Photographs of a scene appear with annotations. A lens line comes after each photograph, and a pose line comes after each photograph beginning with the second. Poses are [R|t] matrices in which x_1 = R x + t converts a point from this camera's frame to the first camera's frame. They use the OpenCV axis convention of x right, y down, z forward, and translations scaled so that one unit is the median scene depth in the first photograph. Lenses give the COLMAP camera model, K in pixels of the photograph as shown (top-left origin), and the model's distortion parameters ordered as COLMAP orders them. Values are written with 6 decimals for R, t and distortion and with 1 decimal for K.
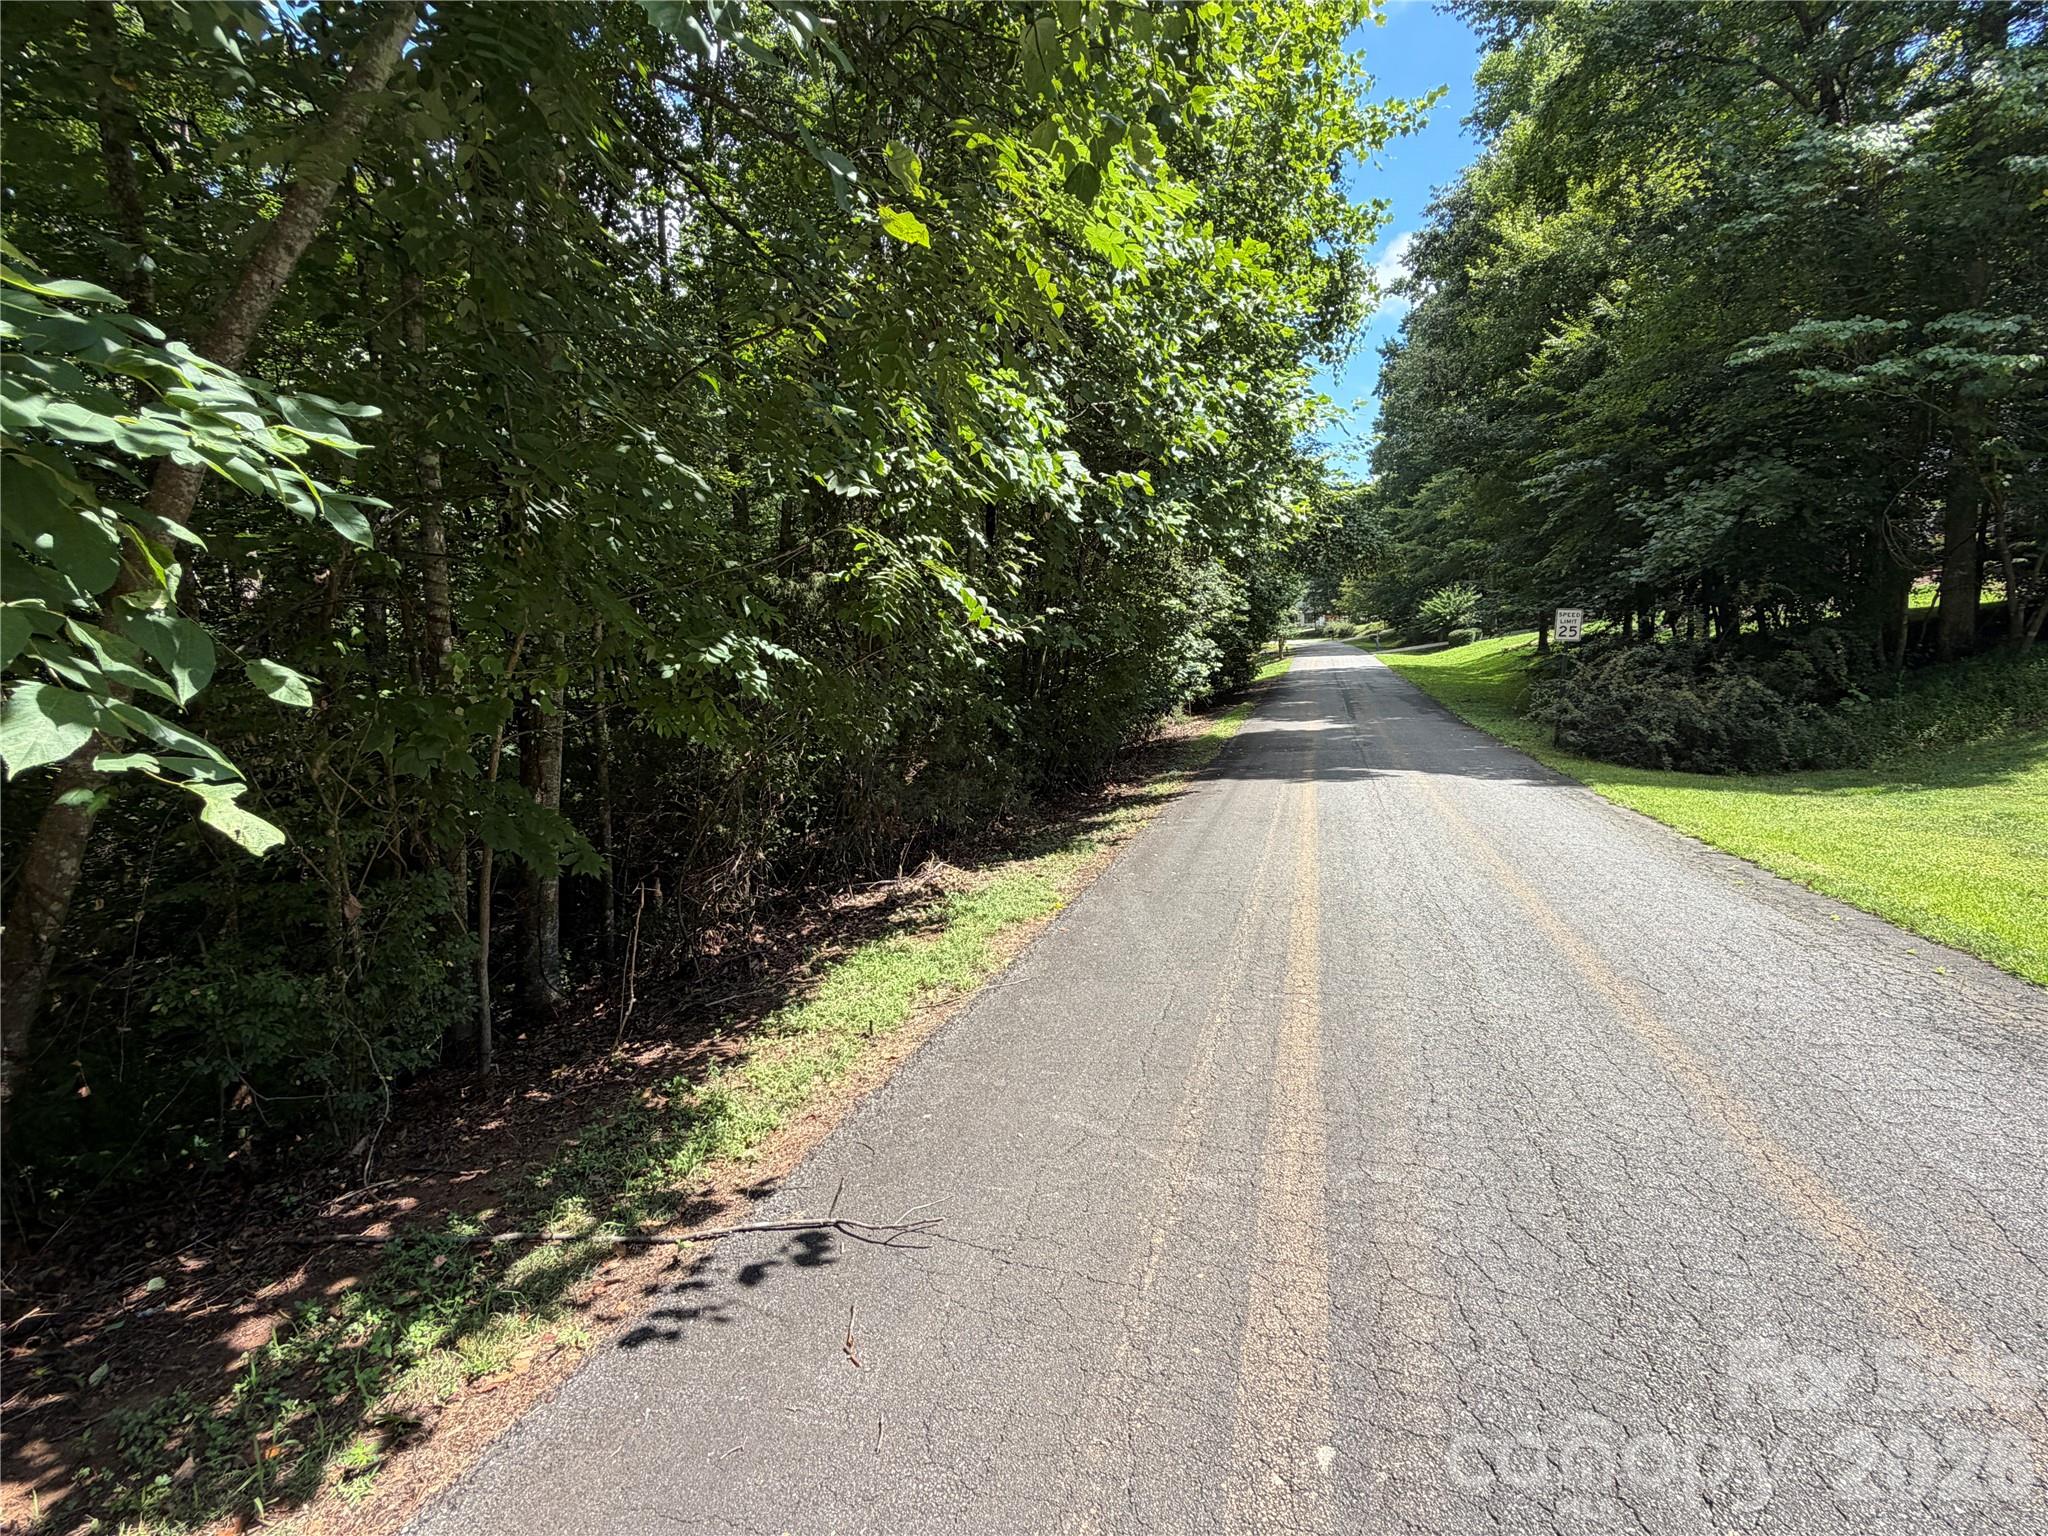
lens RADIAL K [[1009.7, 0, 1019.8], [0, 1009.7, 765.2], [0, 0, 1]] dist [0.002083, -0.000607]
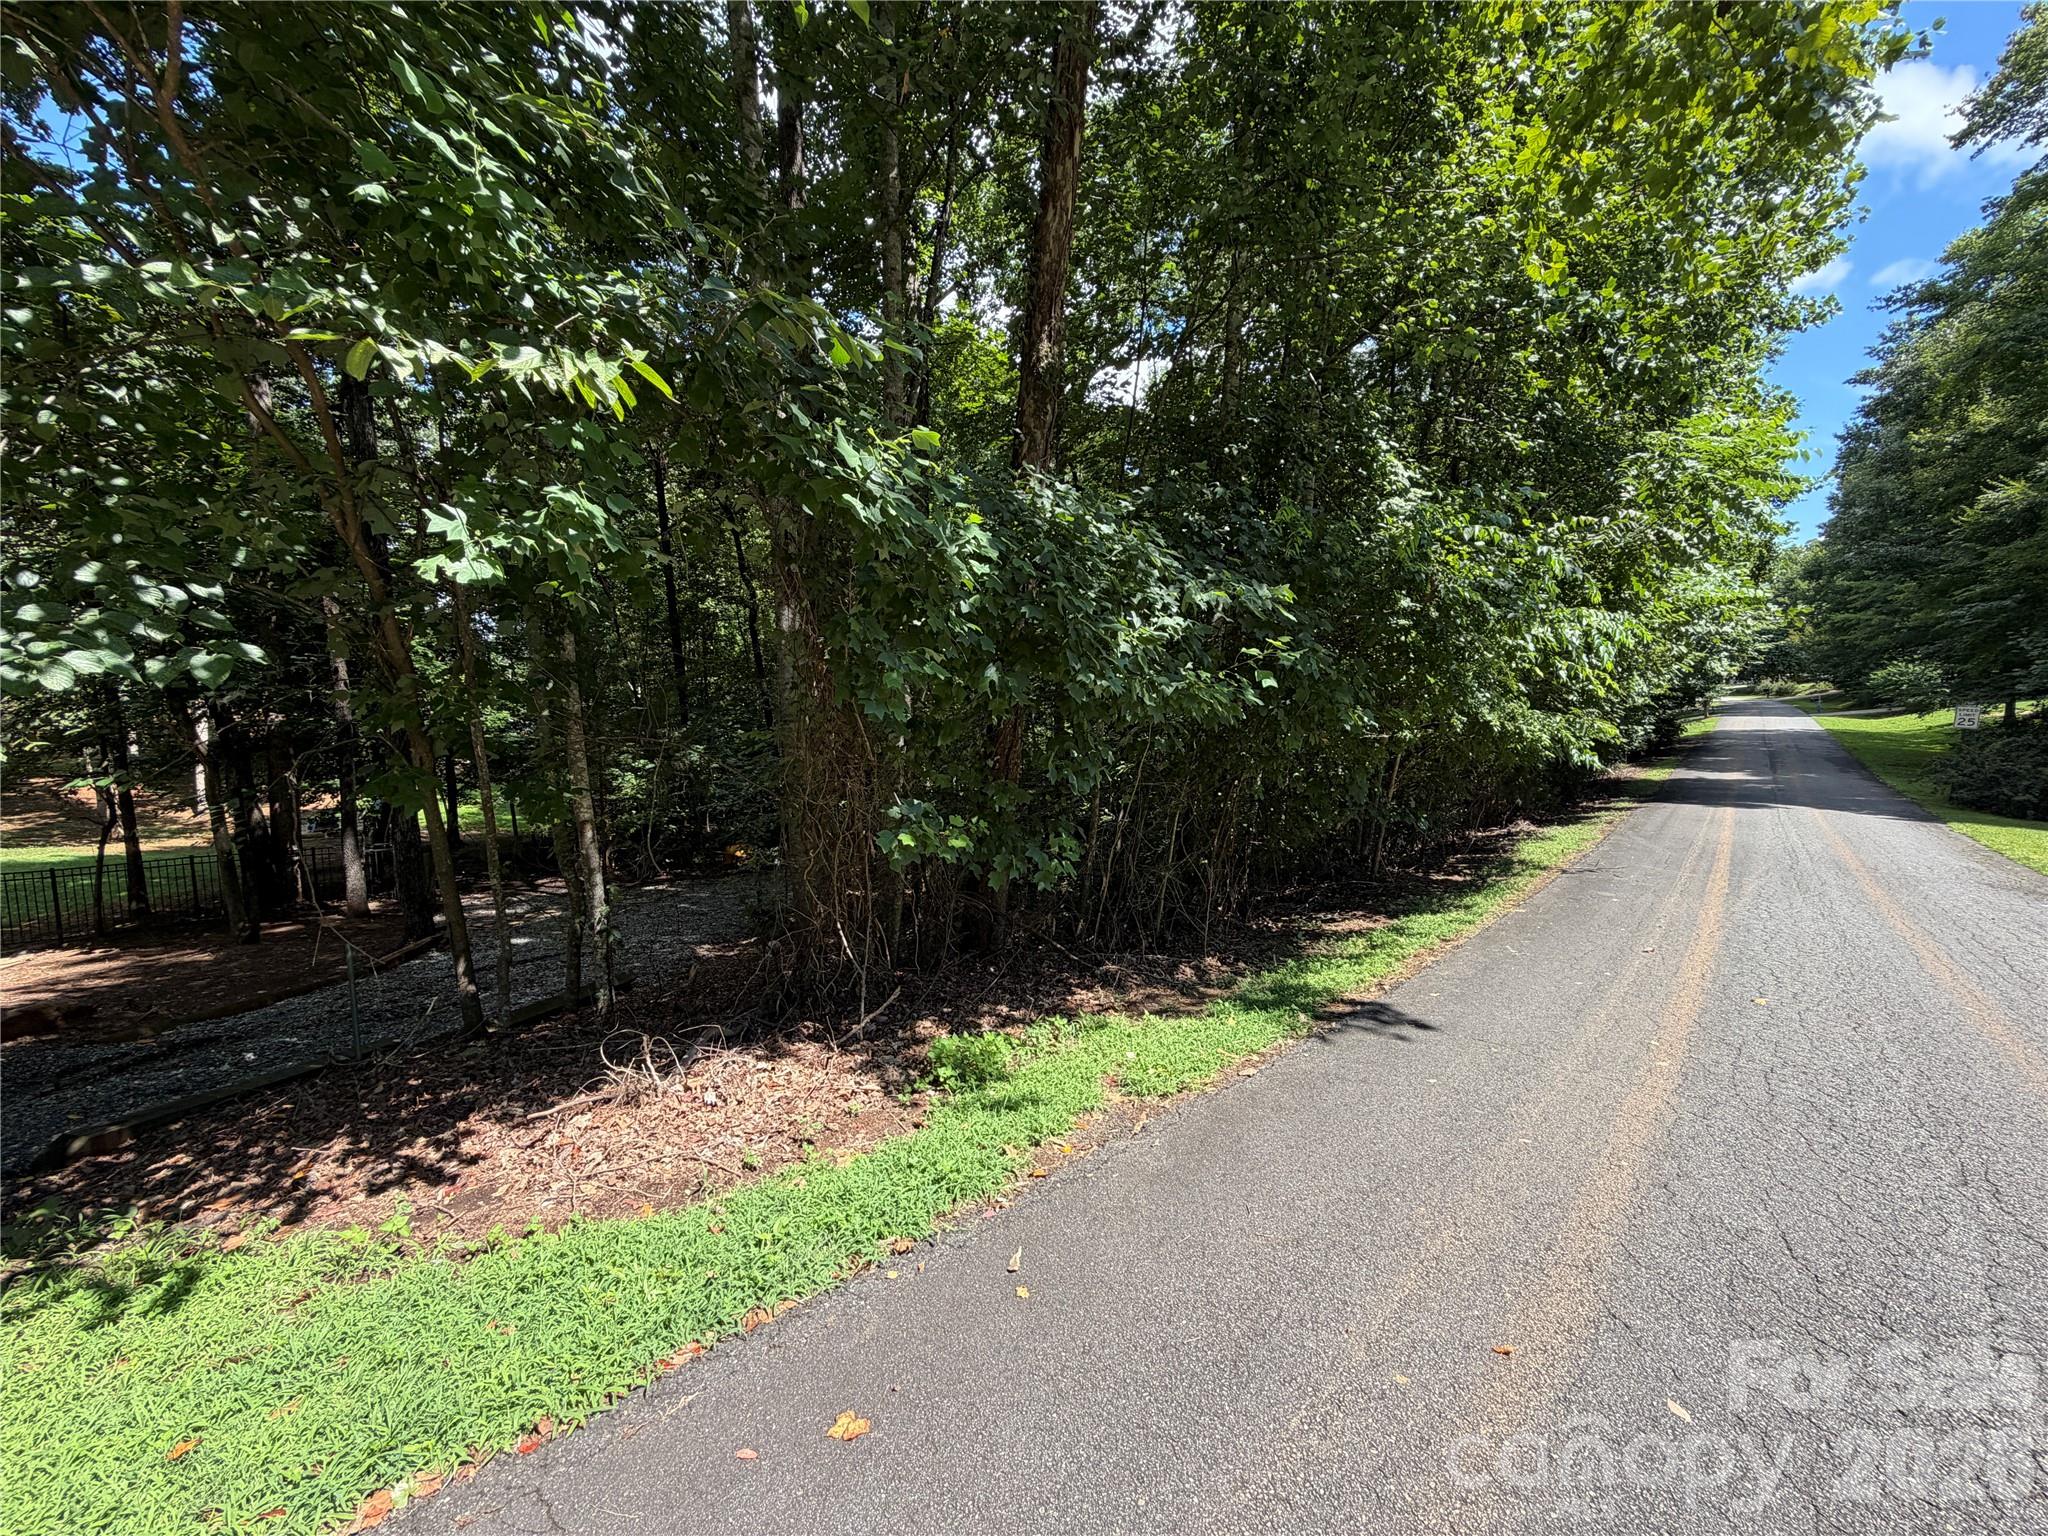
lens RADIAL K [[822.0, 0, 1022.9], [0, 822.0, 764.9], [0, 0, 1]] dist [-0.000571, -0.000083]
pose [[0.905456, 0.064313, -0.419539, -0.585005], [-0.073018, 0.997319, -0.004707, 0.102139], [0.418112, 0.034896, 0.907725, -2.042218]]
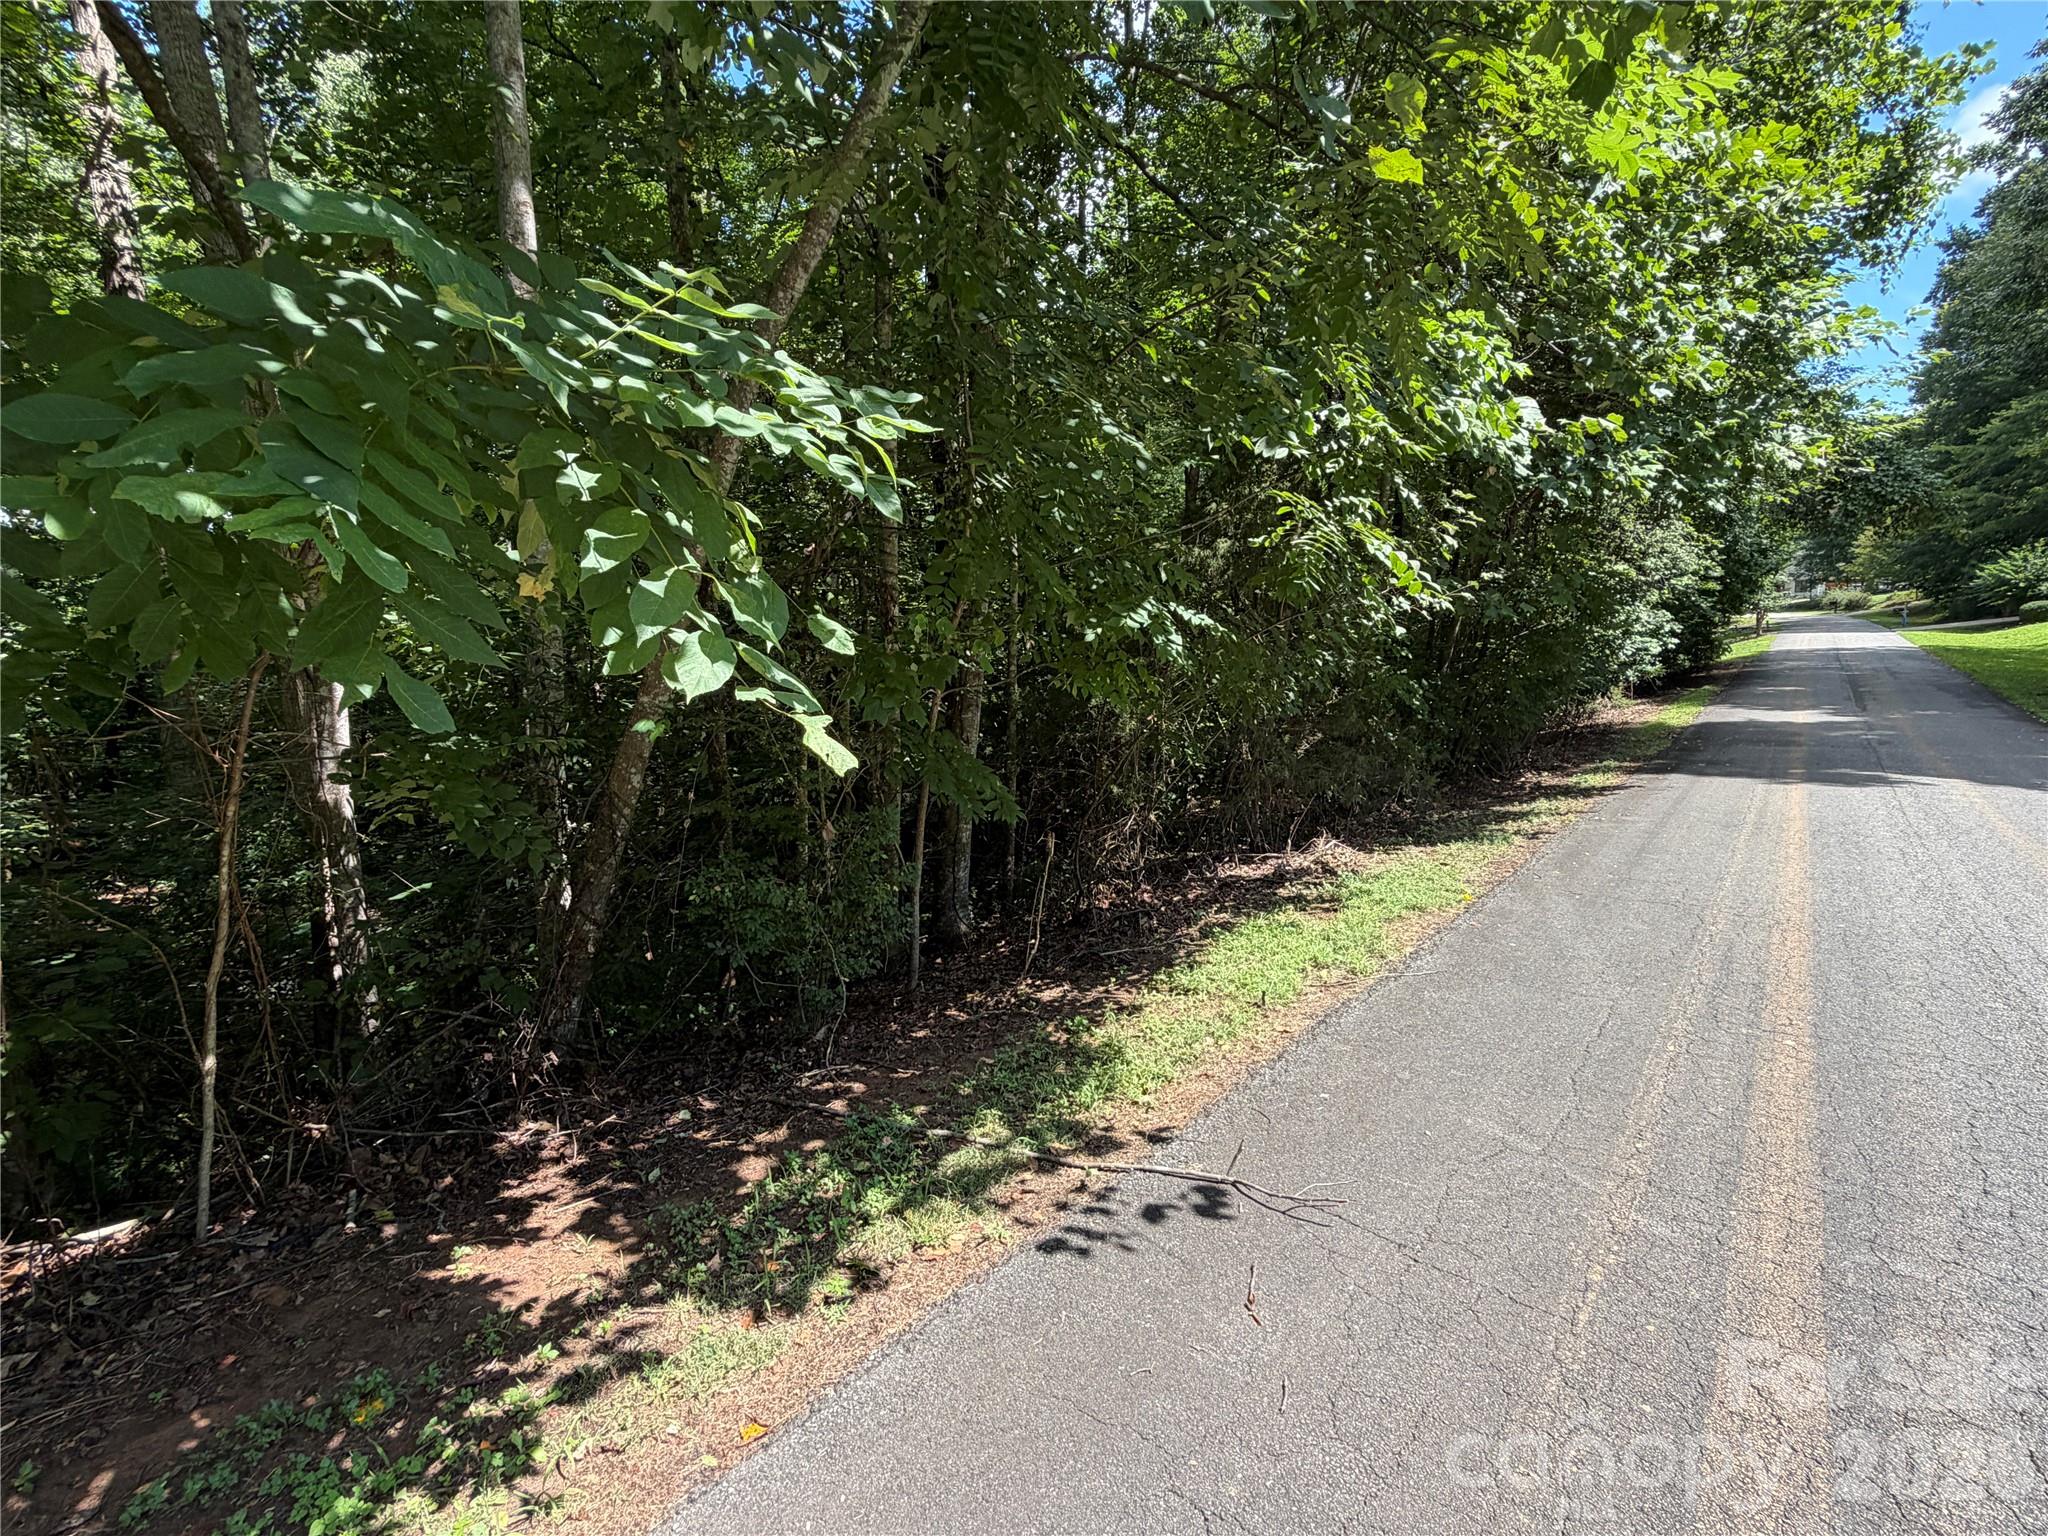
lens RADIAL K [[1009.7, 0, 1017.4], [0, 1009.7, 768.0], [0, 0, 1]] dist [0.002083, -0.000607]
pose [[0.930415, 0.064590, -0.360772, -0.028250], [-0.052628, 0.997693, 0.042894, 0.003882], [0.362710, -0.020923, 0.931667, -0.009686]]
